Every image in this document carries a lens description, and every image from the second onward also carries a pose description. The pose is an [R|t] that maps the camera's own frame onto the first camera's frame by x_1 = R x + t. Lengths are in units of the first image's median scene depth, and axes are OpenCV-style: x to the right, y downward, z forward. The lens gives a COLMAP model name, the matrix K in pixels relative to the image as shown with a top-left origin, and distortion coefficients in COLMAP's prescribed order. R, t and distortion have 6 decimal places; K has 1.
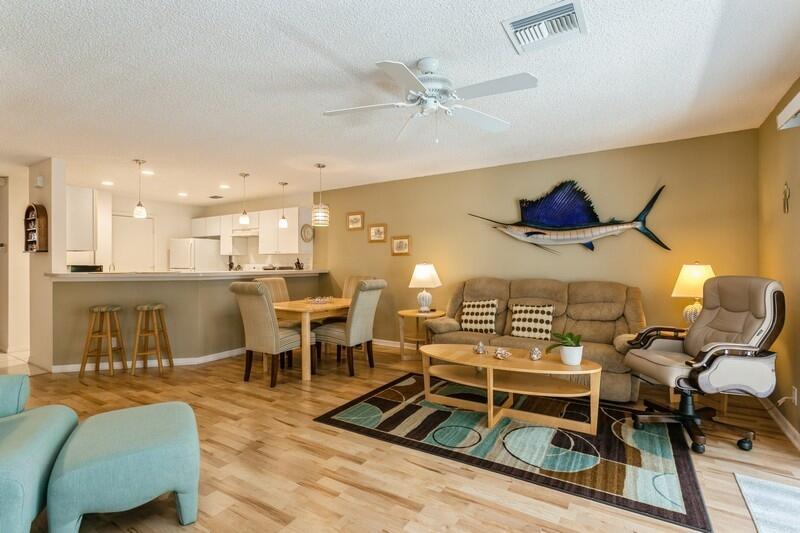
lens RADIAL K [[387.8, 0, 387.5], [0, 387.8, 263.4], [0, 0, 1]] dist [0.004379, -0.000305]
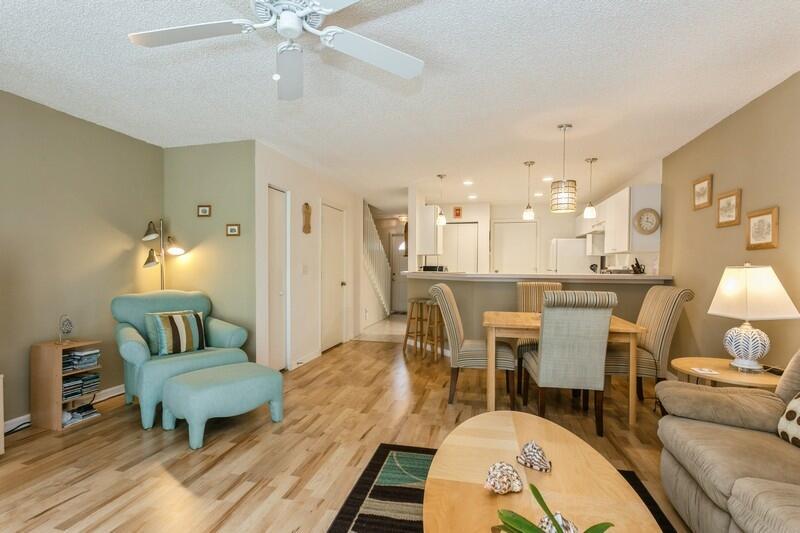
lens RADIAL K [[387.8, 0, 393.7], [0, 387.8, 268.8], [0, 0, 1]] dist [0.004379, -0.000305]
pose [[0.330345, 0.010875, -0.943798, 0.330612], [-0.002145, 0.999940, 0.010771, -0.000015], [0.943858, -0.001534, 0.330348, 0.382471]]
